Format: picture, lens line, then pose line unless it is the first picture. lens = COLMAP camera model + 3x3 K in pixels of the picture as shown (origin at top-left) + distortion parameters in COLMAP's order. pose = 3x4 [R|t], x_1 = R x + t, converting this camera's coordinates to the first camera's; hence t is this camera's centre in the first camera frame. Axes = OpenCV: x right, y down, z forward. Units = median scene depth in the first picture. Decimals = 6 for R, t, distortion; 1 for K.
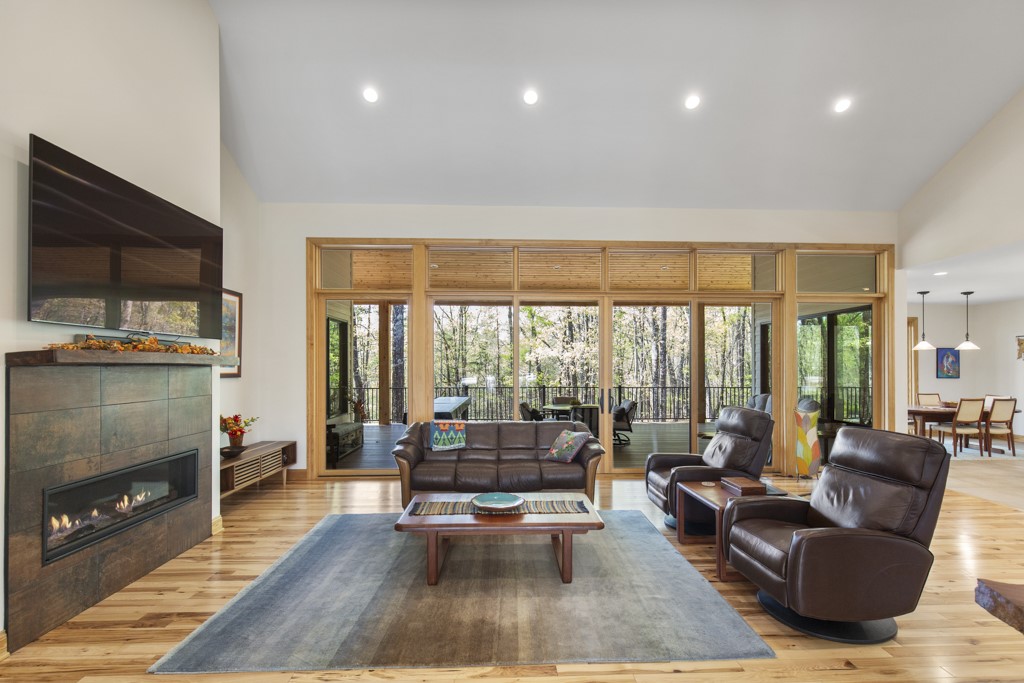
lens RADIAL K [[485.8, 0, 512.7], [0, 485.8, 361.2], [0, 0, 1]] dist [-0.000716, 0.000189]
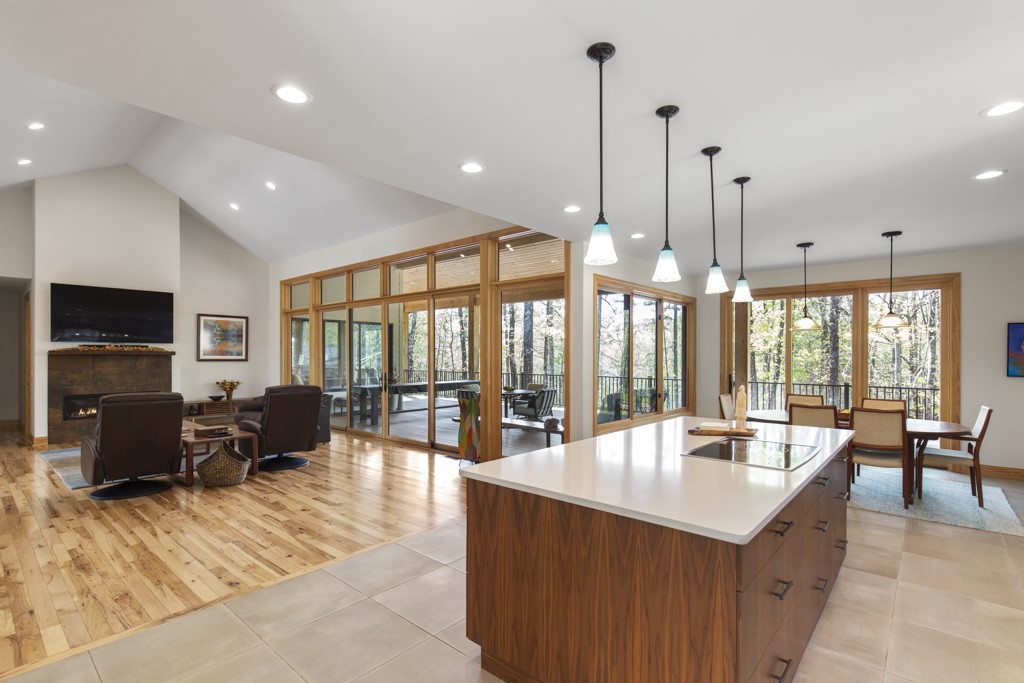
lens RADIAL K [[482.8, 0, 514.9], [0, 482.8, 353.9], [0, 0, 1]] dist [-0.005480, -0.000355]
pose [[0.724371, -0.002973, -0.689404, 1.085907], [0.007013, 0.999971, 0.003056, 0.004254], [0.689375, -0.007048, 0.724371, 0.260371]]
